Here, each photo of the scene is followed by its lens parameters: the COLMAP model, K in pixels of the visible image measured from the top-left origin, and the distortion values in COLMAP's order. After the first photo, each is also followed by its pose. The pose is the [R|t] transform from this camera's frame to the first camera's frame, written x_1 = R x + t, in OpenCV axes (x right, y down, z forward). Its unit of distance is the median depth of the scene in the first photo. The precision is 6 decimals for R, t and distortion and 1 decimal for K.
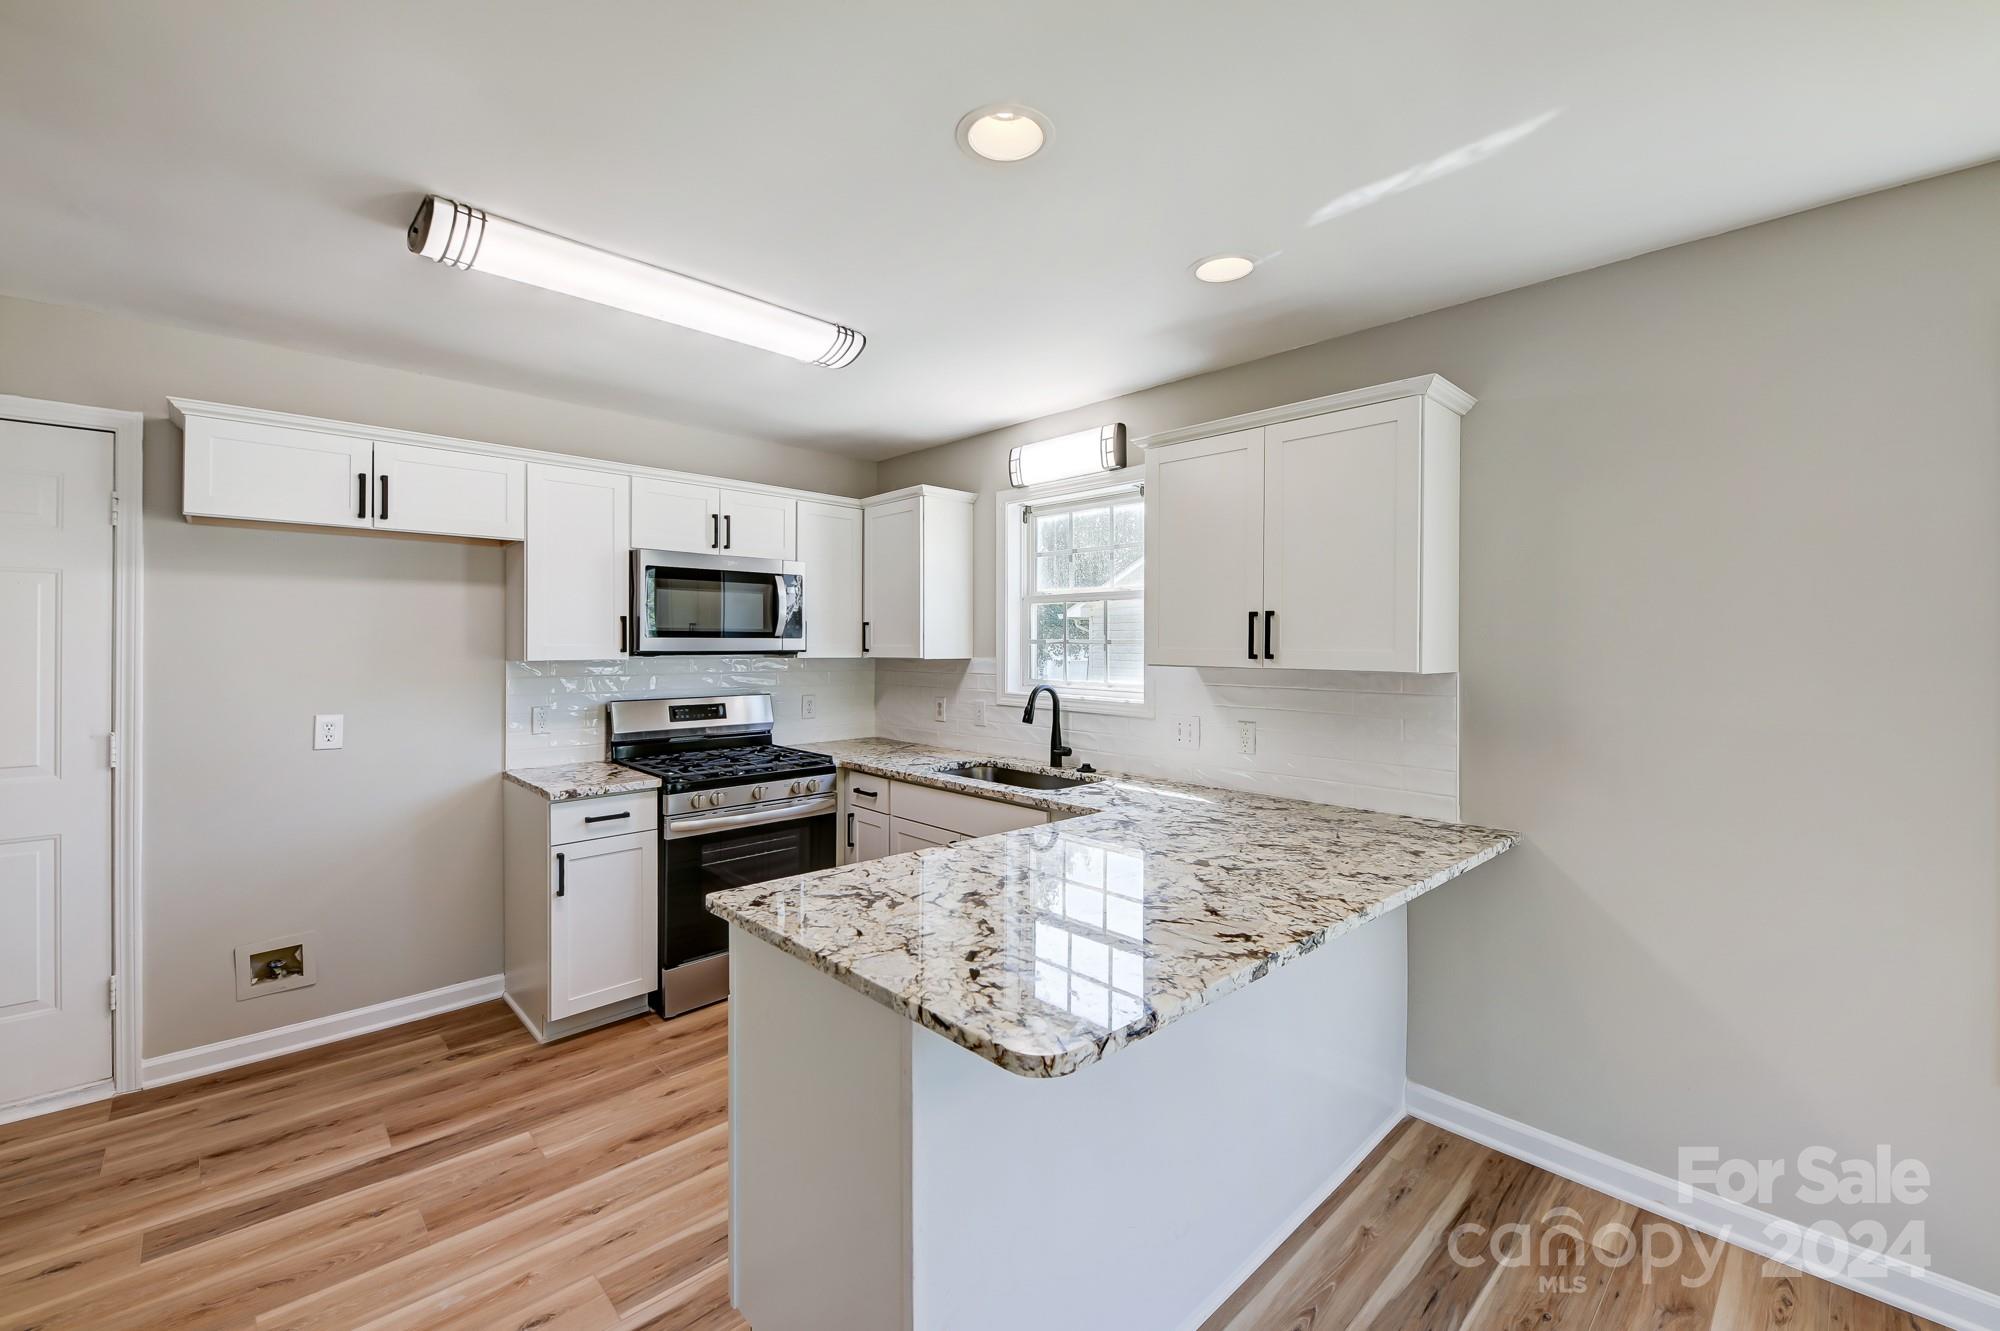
lens RADIAL K [[801.6, 0, 978.1], [0, 801.6, 642.1], [0, 0, 1]] dist [0.000000, -0.005358]
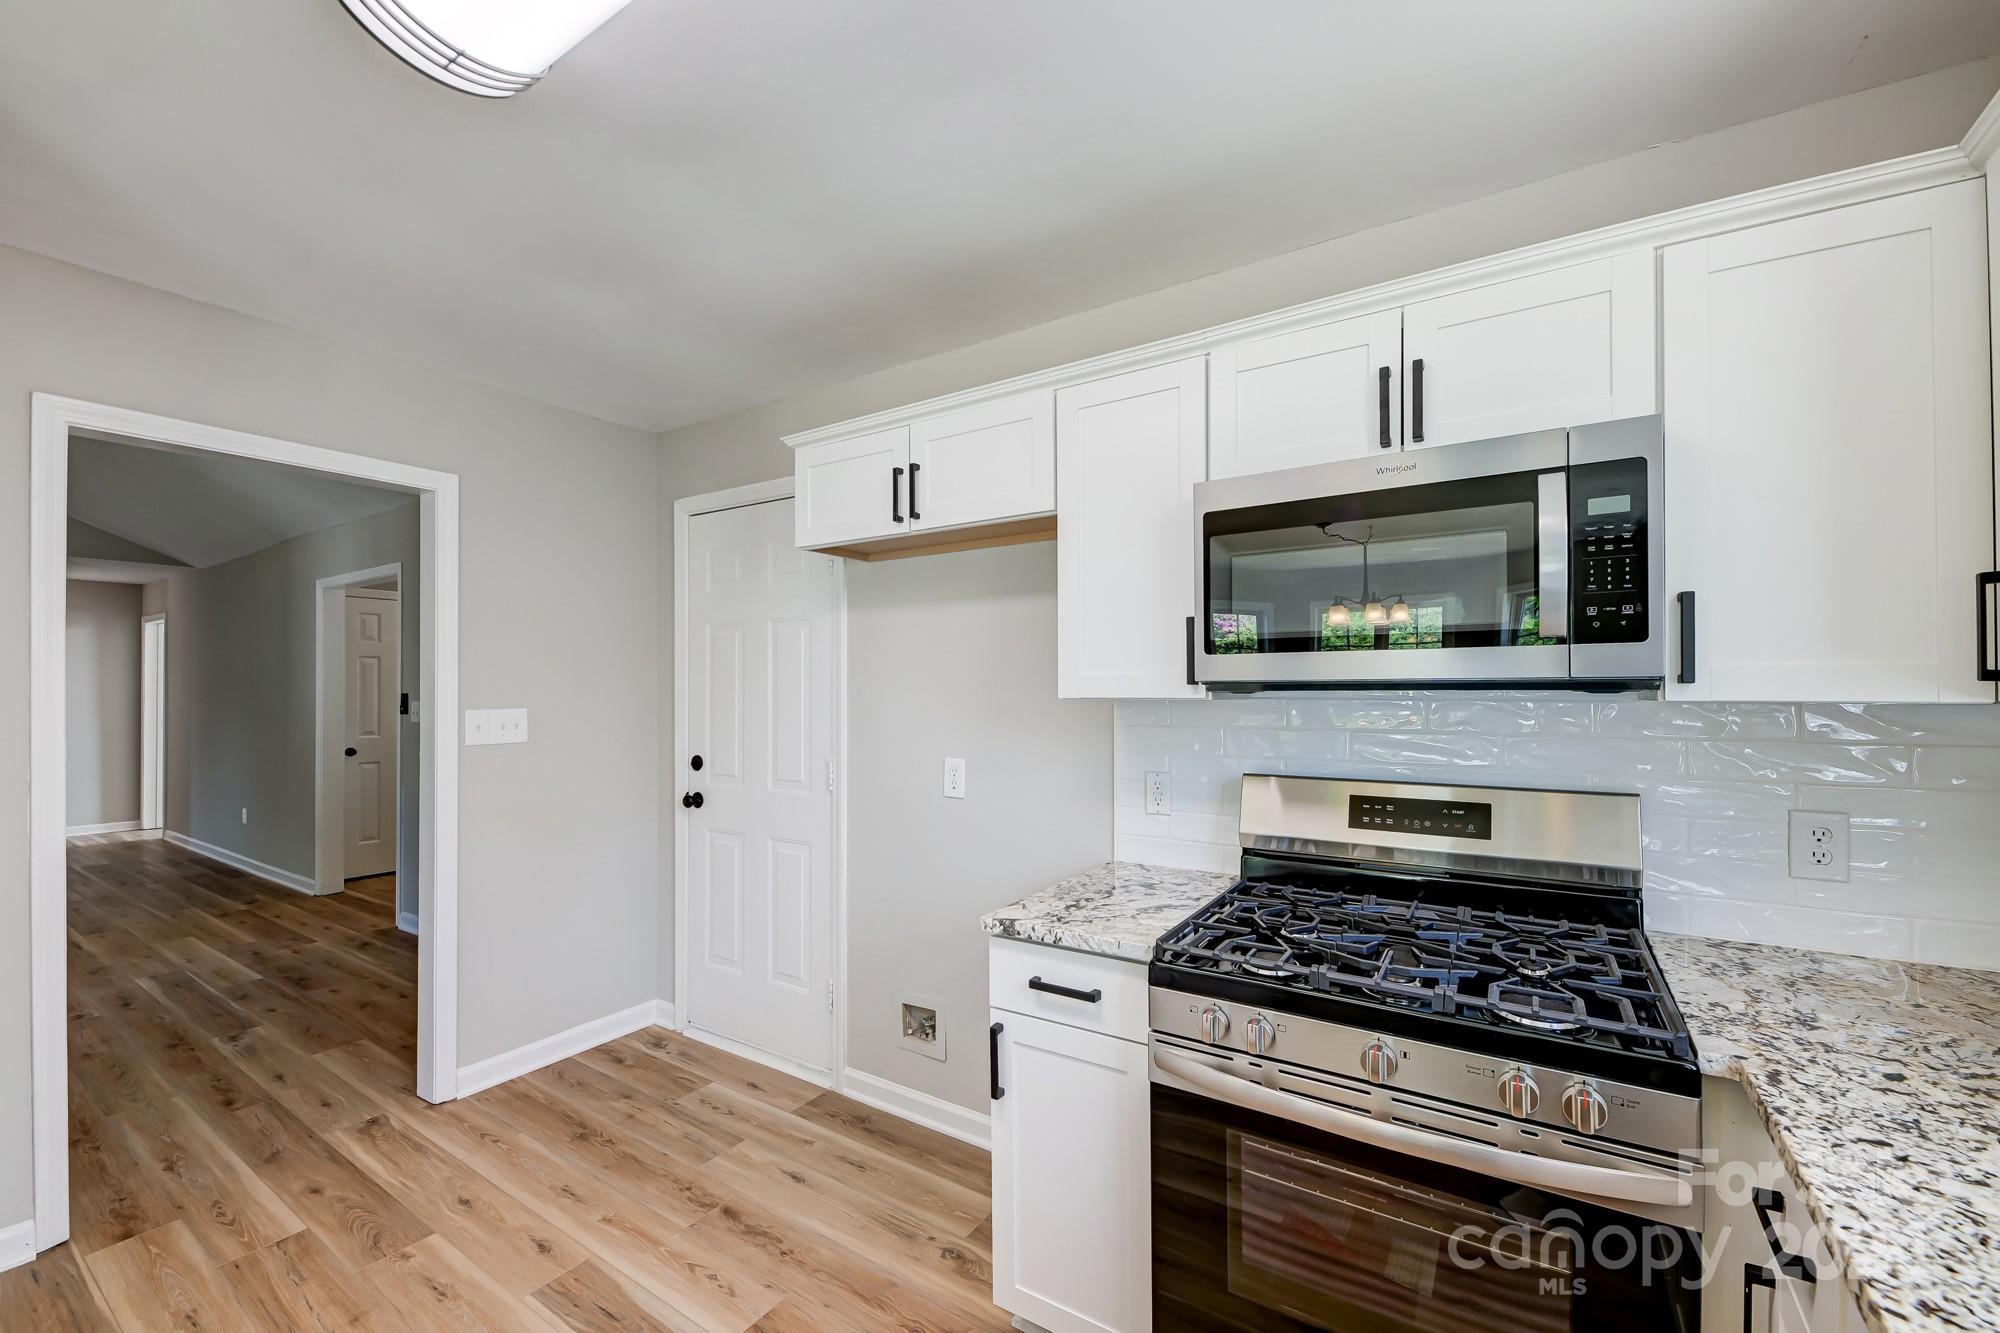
lens RADIAL K [[799.6, 0, 997.7], [0, 799.6, 687.7], [0, 0, 1]] dist [0.013635, -0.009138]
pose [[0.254773, -0.007875, -0.966969, 0.042283], [0.003927, 0.999967, -0.007109, 0.018117], [0.966993, -0.001986, 0.254796, 0.738412]]
